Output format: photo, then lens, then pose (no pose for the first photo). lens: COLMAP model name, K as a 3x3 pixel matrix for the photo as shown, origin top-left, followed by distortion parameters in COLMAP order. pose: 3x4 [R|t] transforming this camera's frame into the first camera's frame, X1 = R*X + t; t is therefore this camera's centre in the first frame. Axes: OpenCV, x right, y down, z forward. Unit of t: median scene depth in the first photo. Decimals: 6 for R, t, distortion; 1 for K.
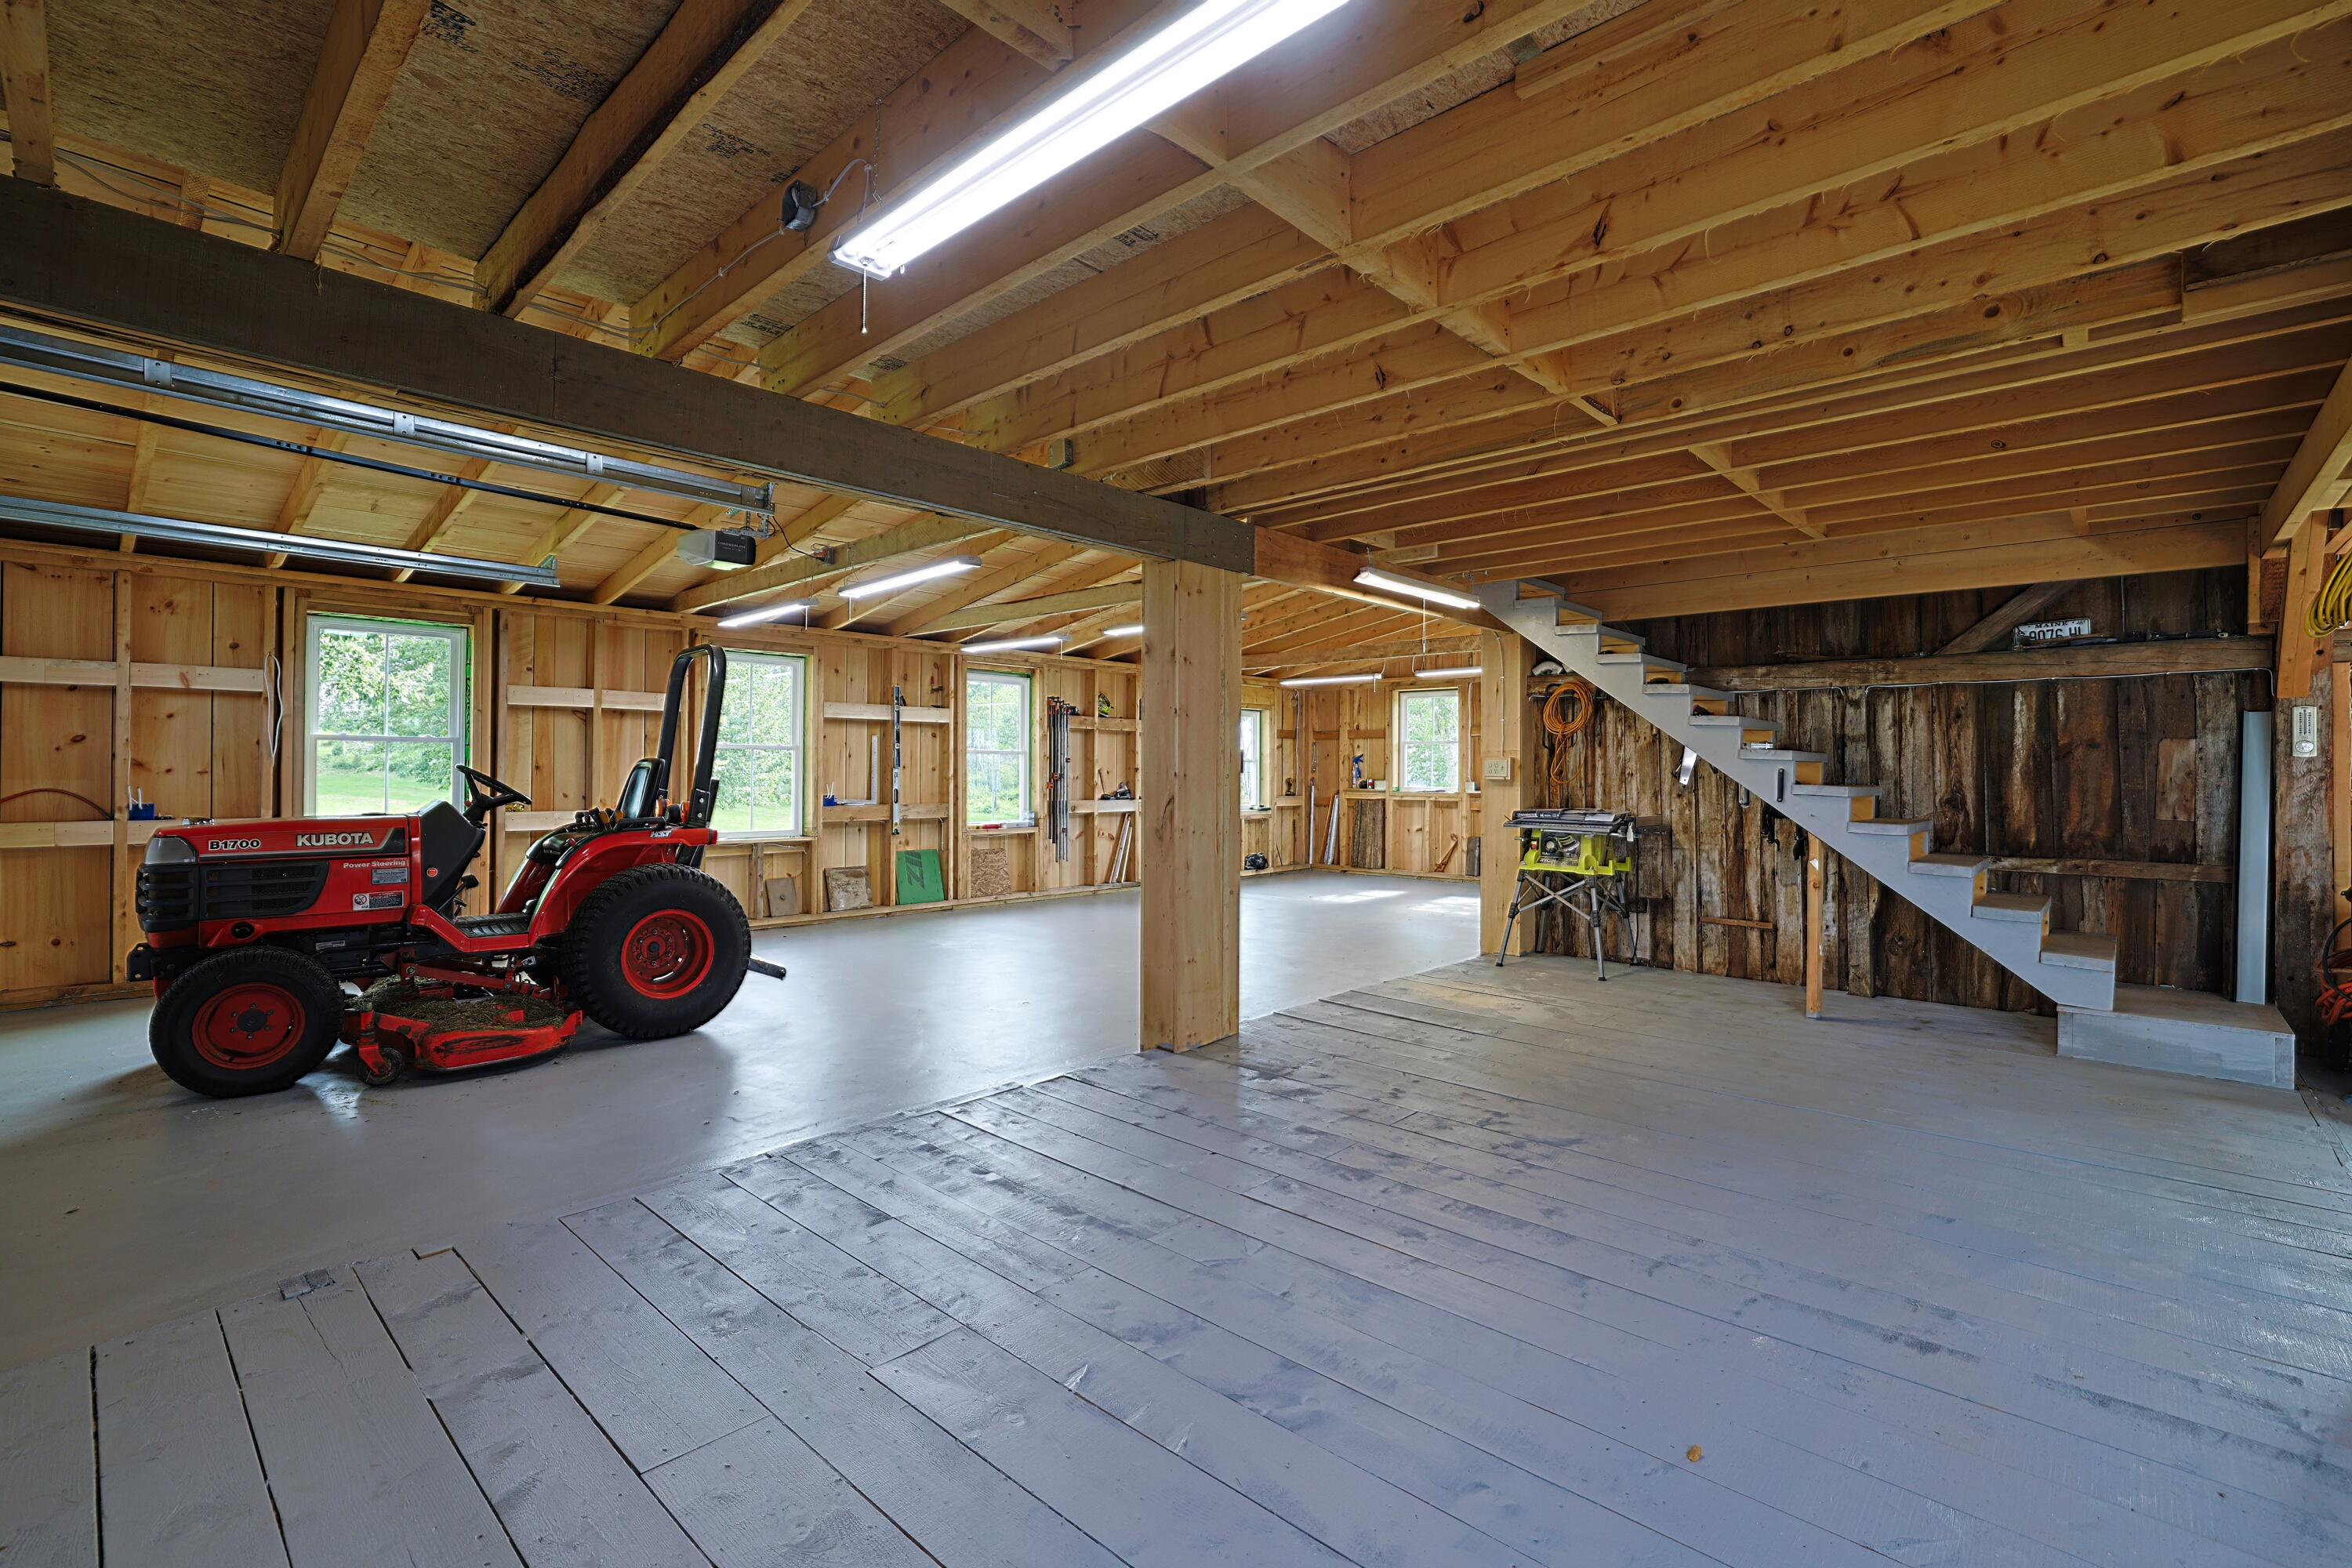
lens RADIAL K [[1048.5, 0, 1172.3], [0, 1048.5, 780.0], [0, 0, 1]] dist [-0.016560, 0.002317]
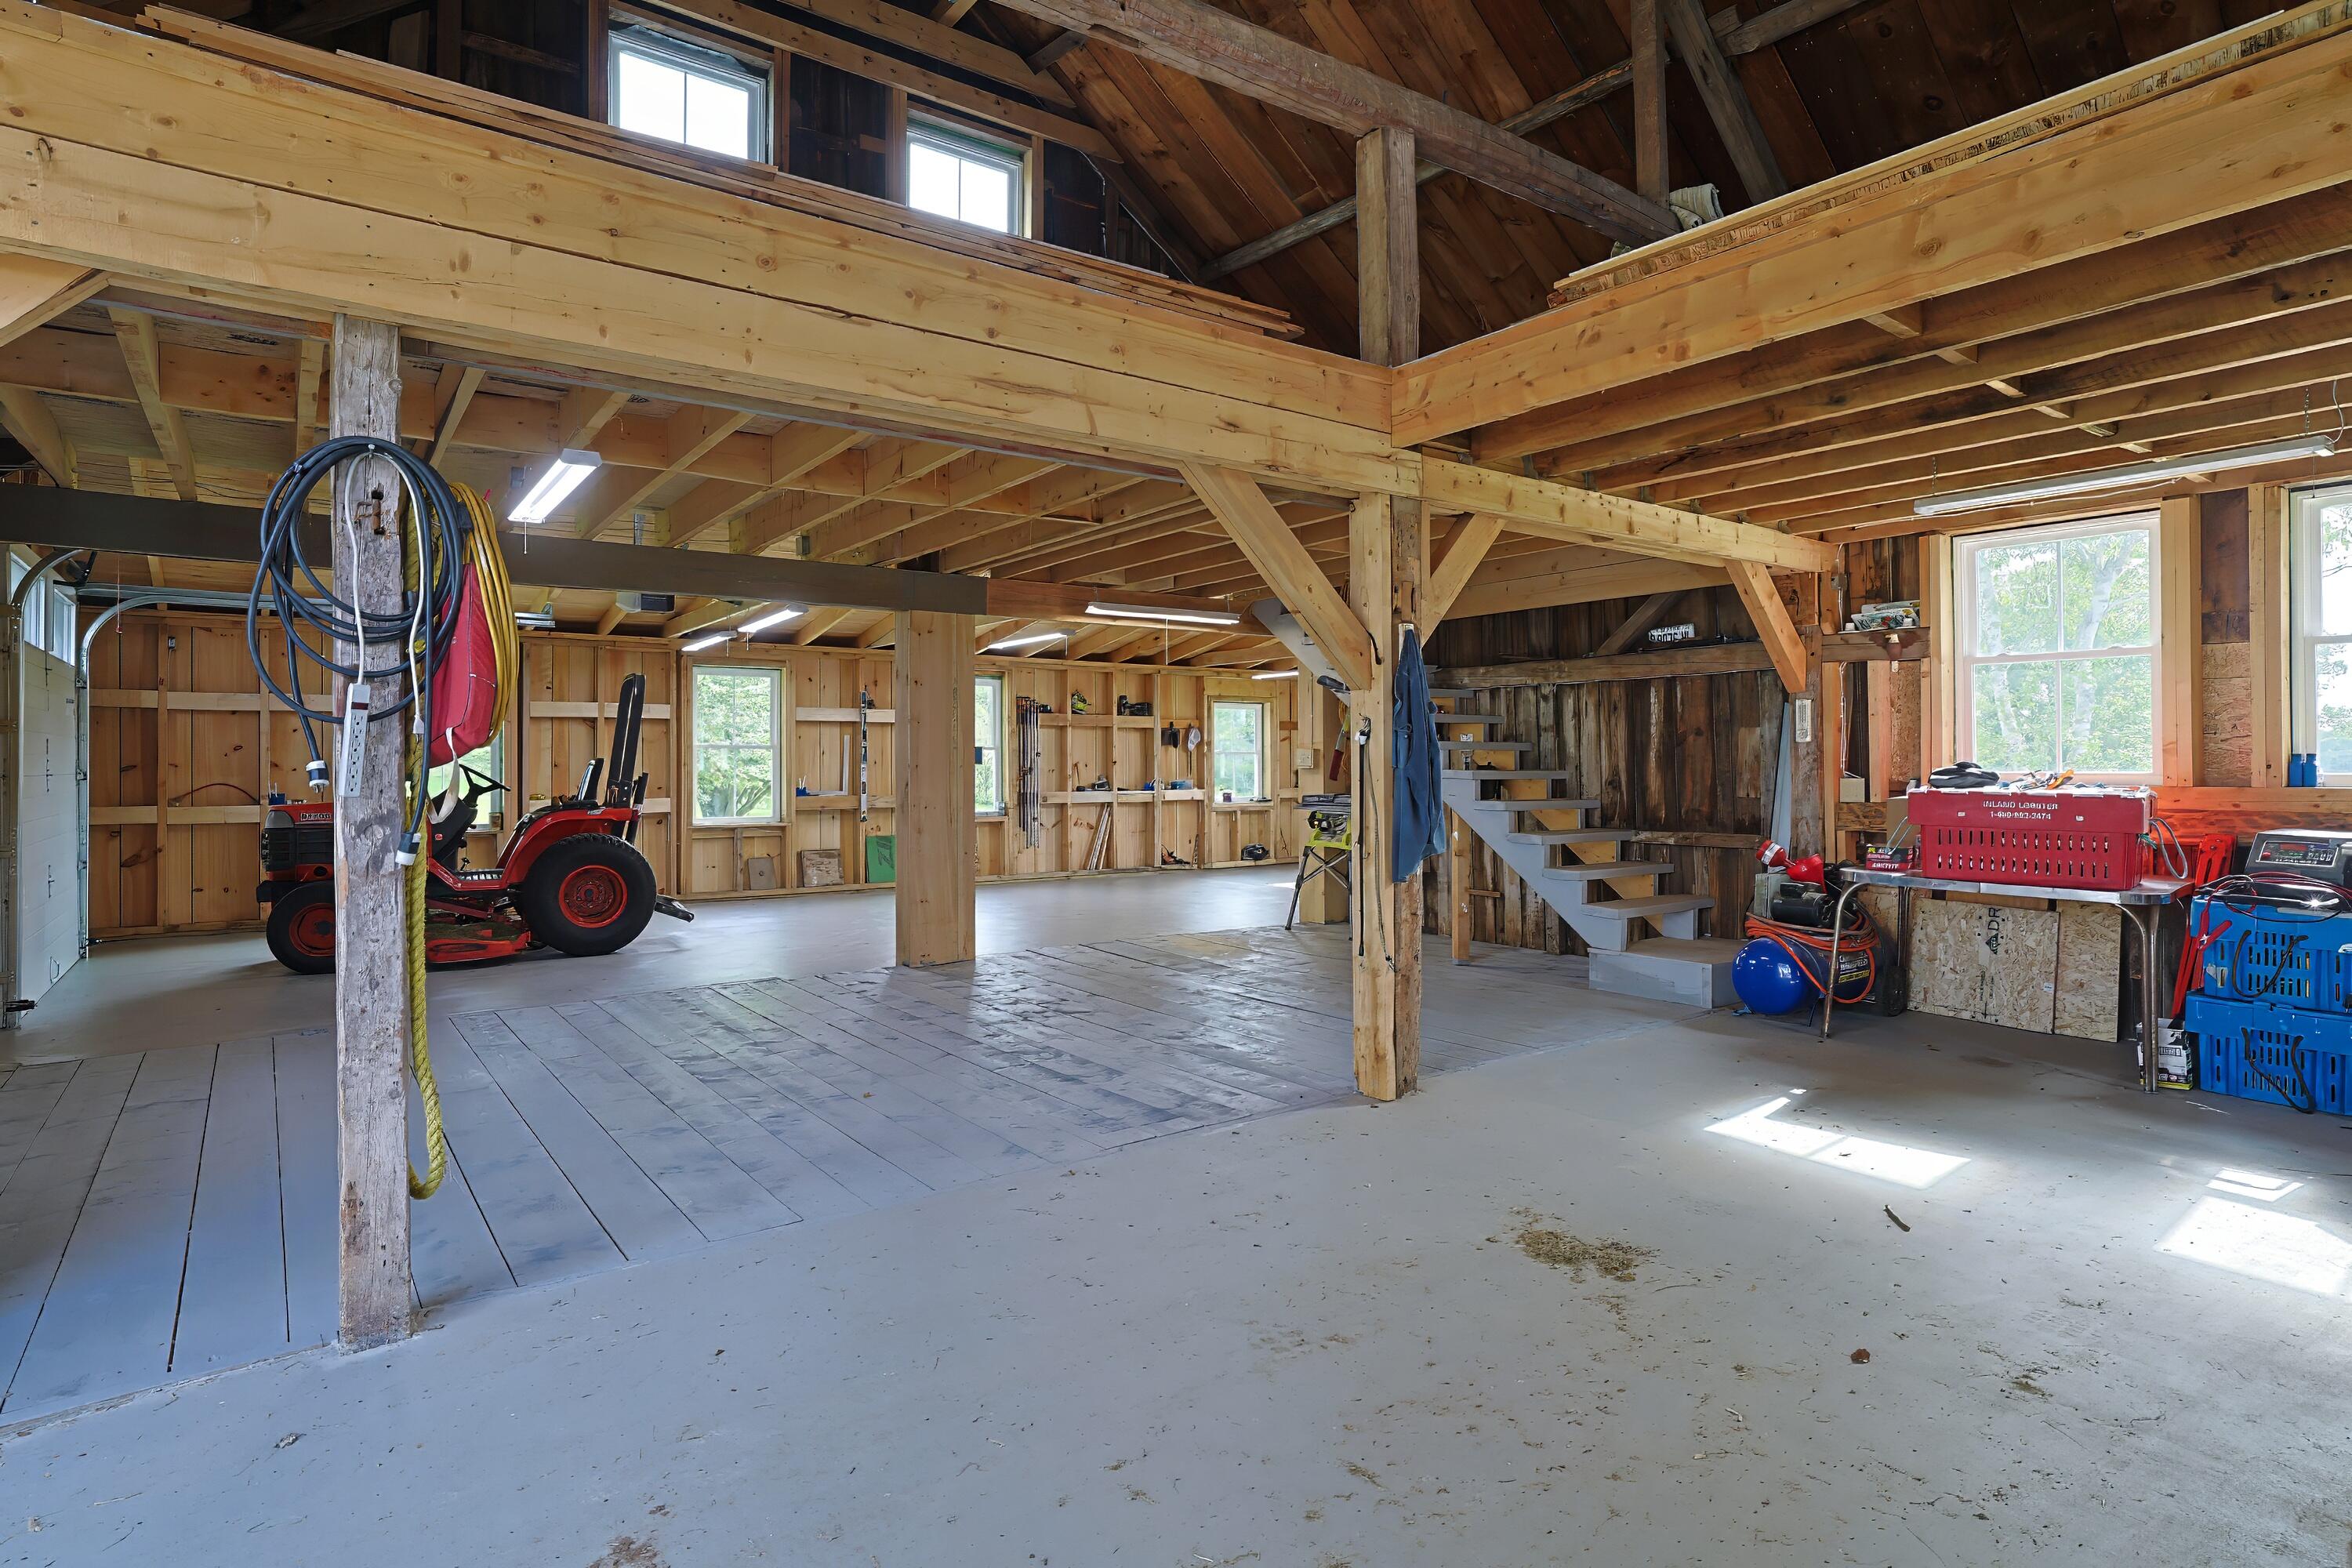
lens RADIAL K [[1259.5, 0, 1179.9], [0, 1259.5, 777.5], [0, 0, 1]] dist [0.004050, -0.002097]
pose [[0.981056, -0.007383, -0.193585, 0.496721], [0.007734, 0.999970, 0.001055, 0.008893], [0.193571, -0.002532, 0.981083, -0.410411]]
